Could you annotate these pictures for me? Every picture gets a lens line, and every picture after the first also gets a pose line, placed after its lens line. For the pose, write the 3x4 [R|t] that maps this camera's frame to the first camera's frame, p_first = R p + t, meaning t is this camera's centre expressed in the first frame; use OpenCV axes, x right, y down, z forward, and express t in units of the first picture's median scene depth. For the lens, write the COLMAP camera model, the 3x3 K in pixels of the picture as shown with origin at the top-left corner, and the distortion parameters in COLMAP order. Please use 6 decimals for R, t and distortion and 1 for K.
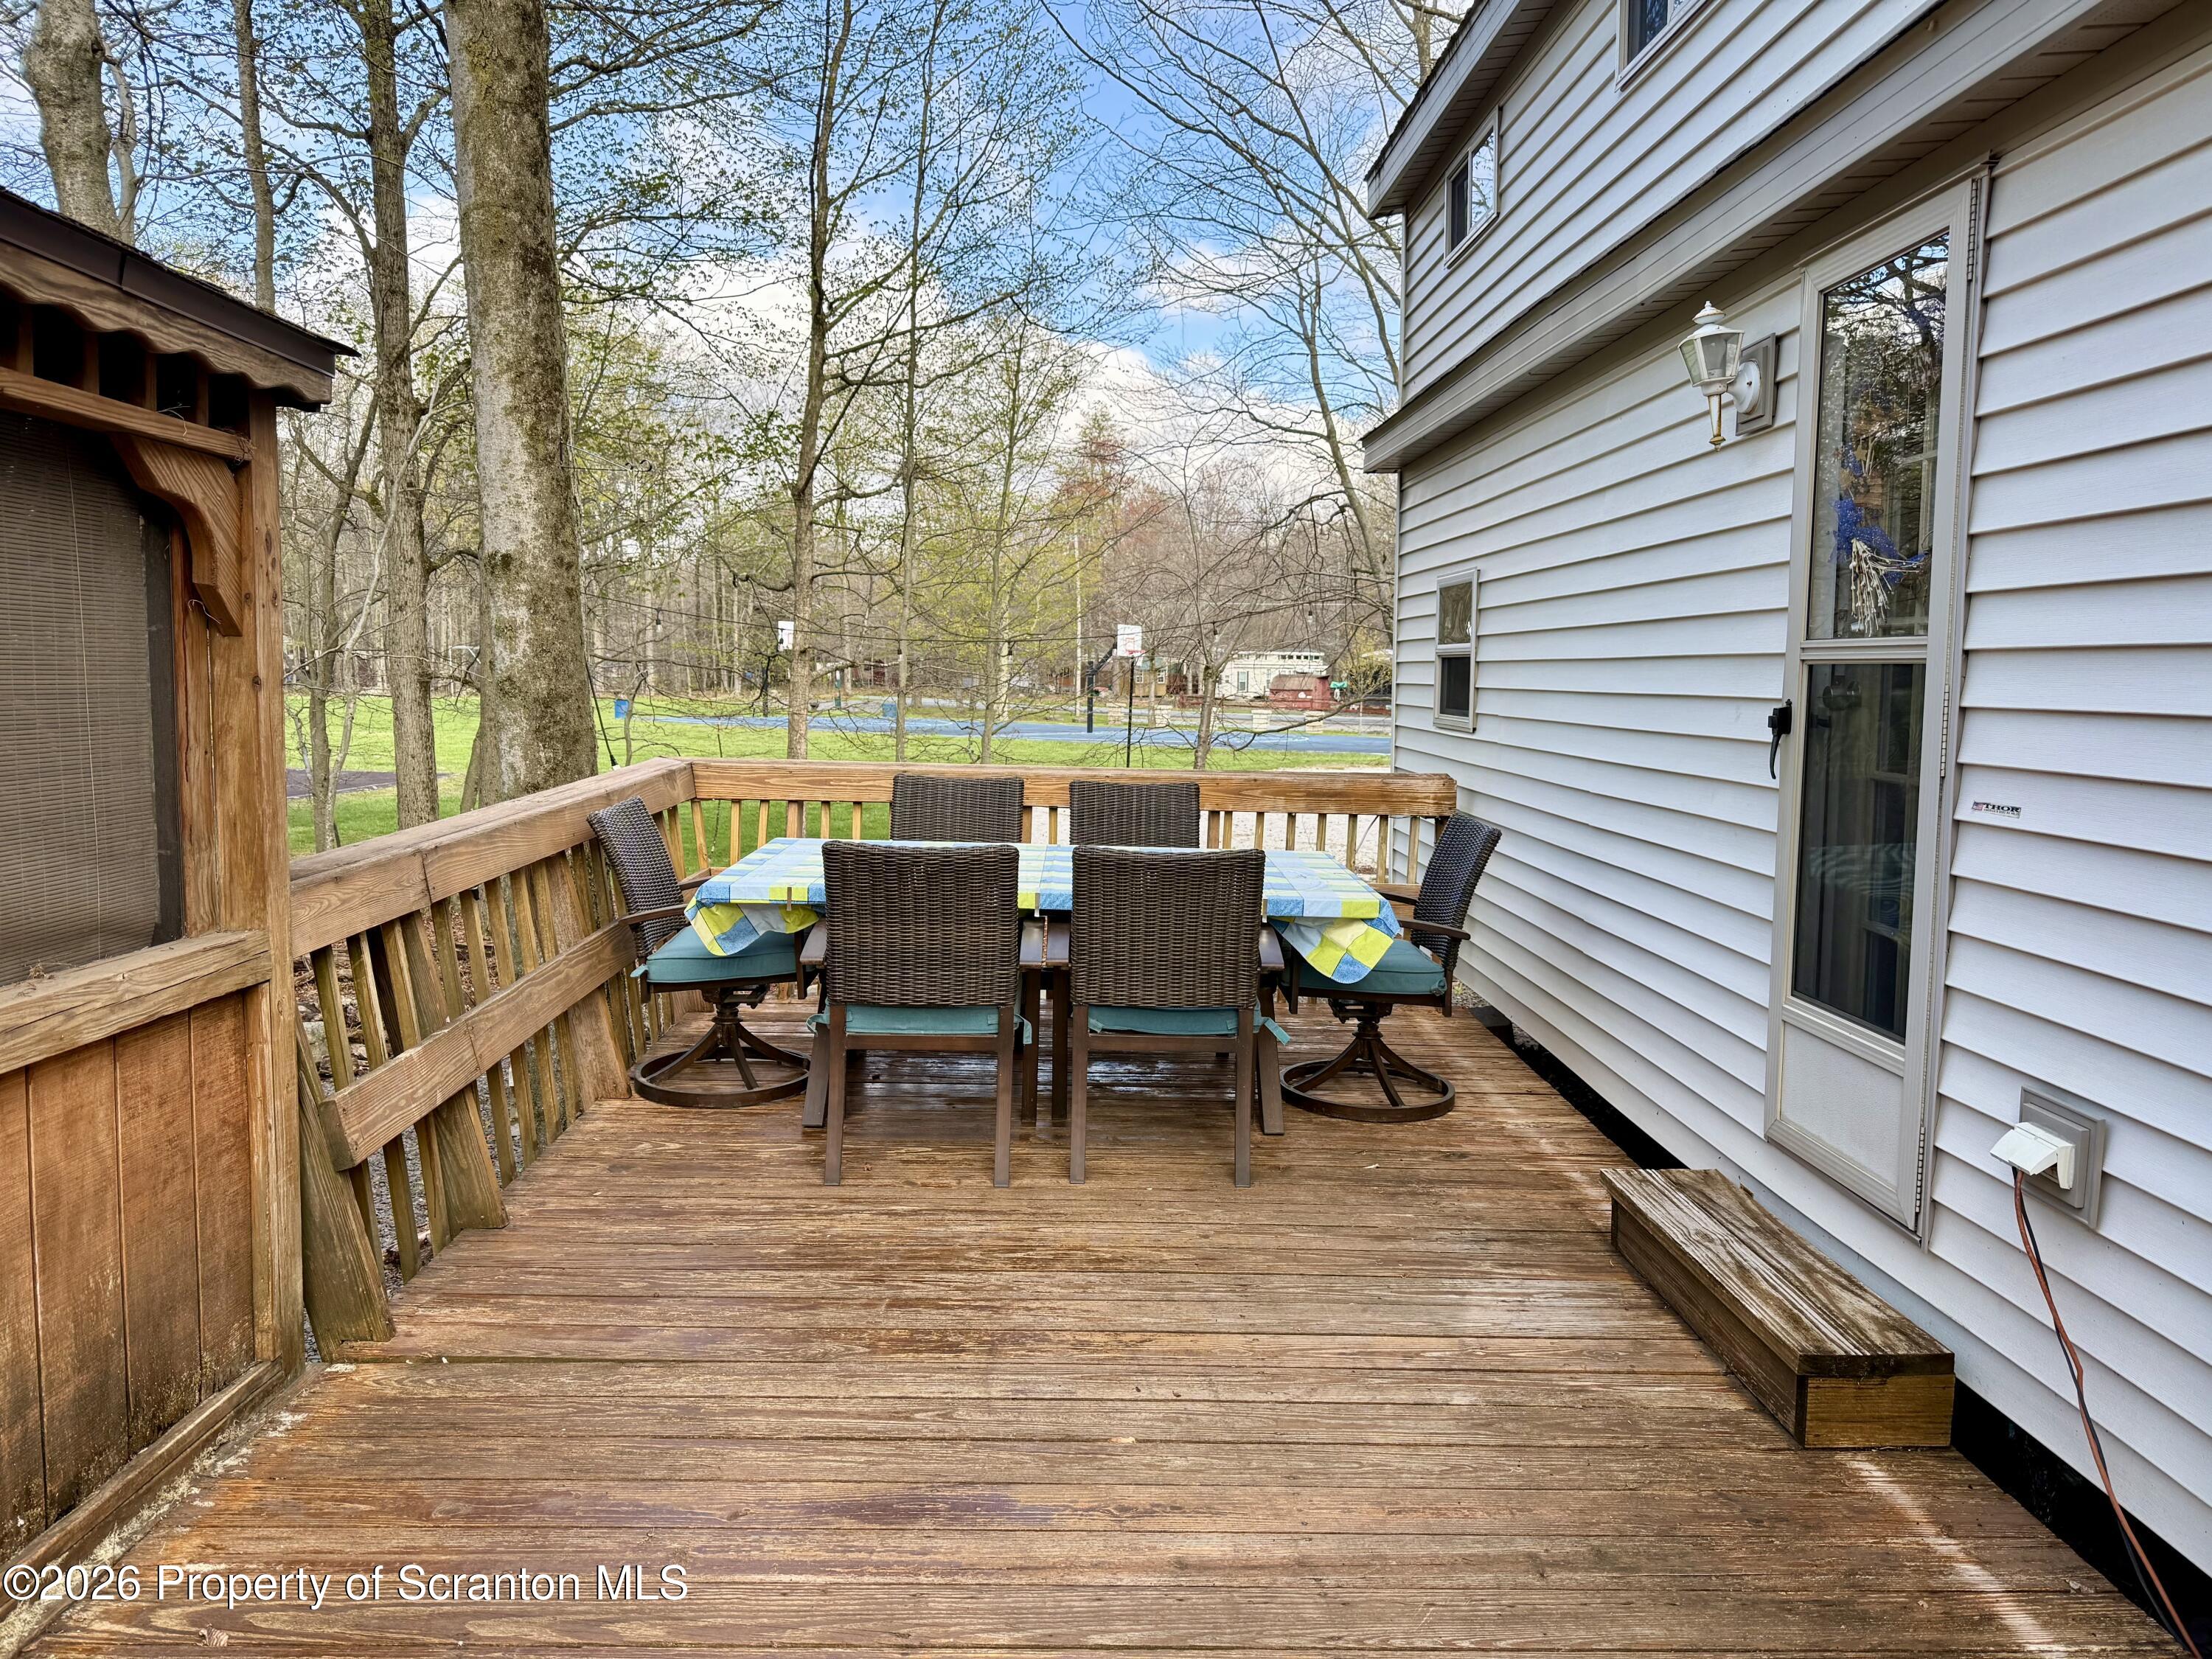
lens RADIAL K [[1593.3, 0, 1106.0], [0, 1593.3, 829.5], [0, 0, 1]] dist [0.020320, -0.056384]
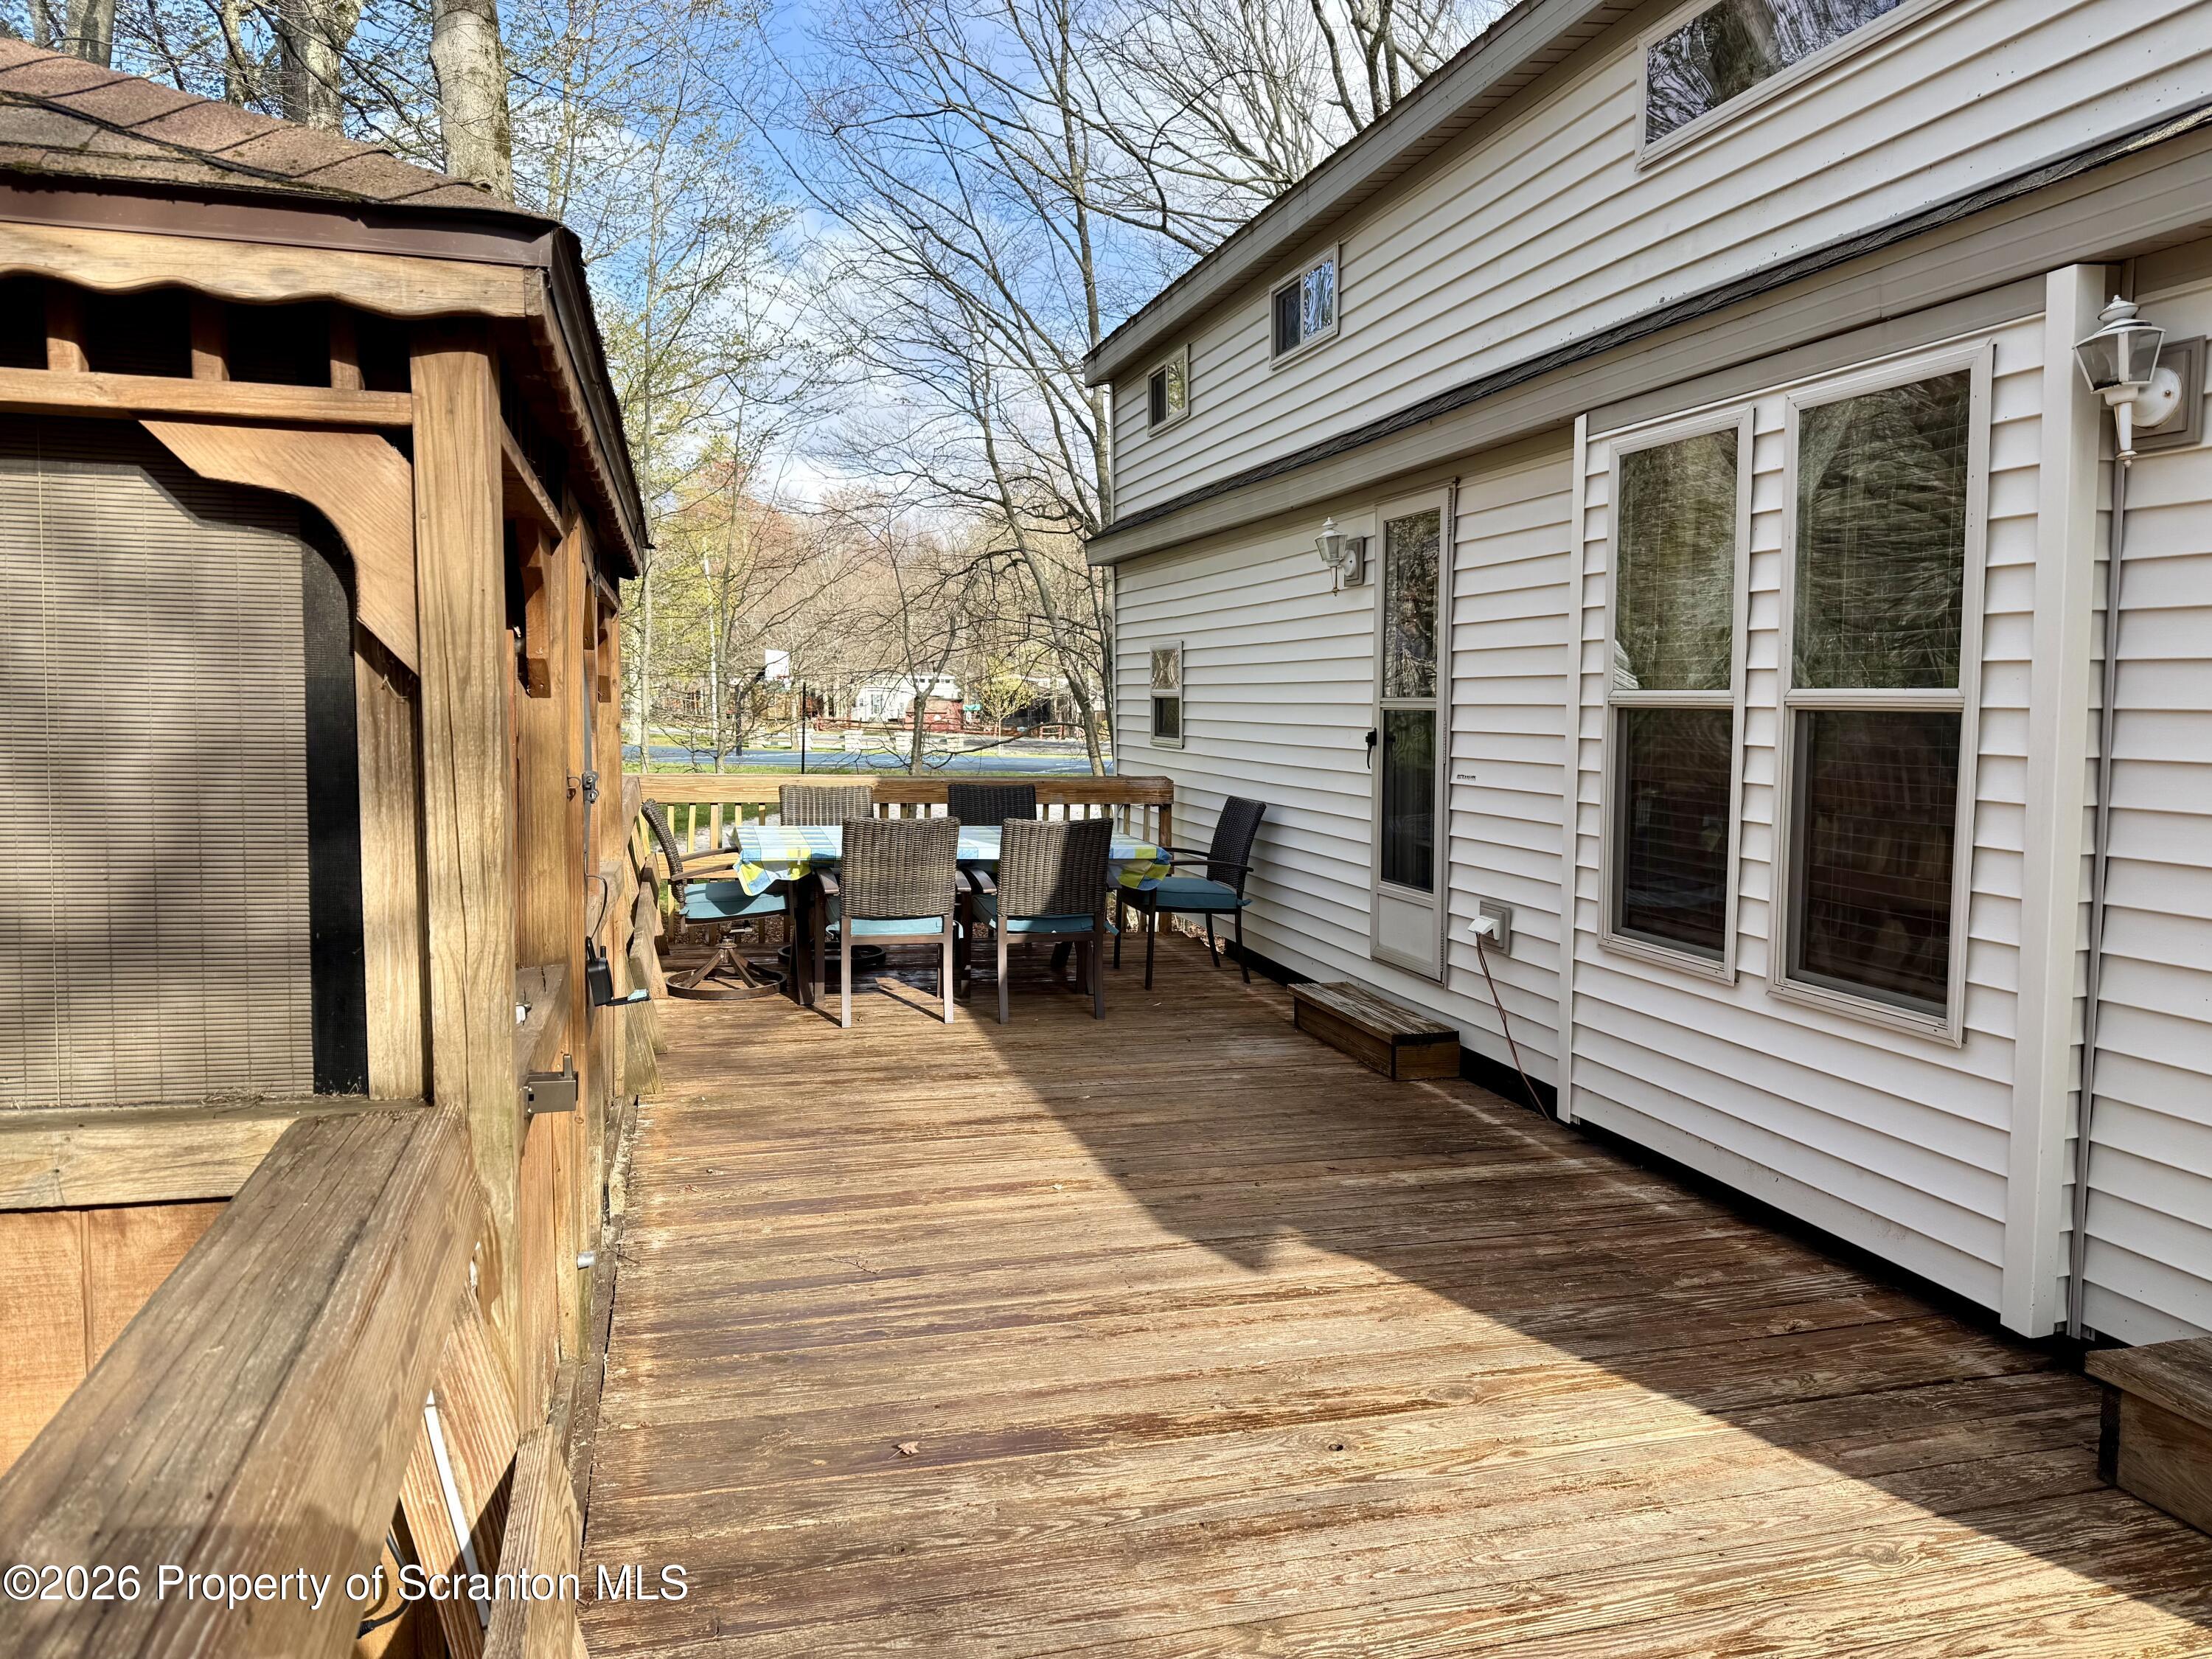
lens RADIAL K [[1593.3, 0, 1106.0], [0, 1593.3, 829.5], [0, 0, 1]] dist [0.020320, -0.056384]
pose [[0.971256, -0.028138, 0.236368, -0.348150], [0.031220, 0.999469, -0.009304, 0.049302], [-0.235981, 0.016416, 0.971619, -0.794347]]
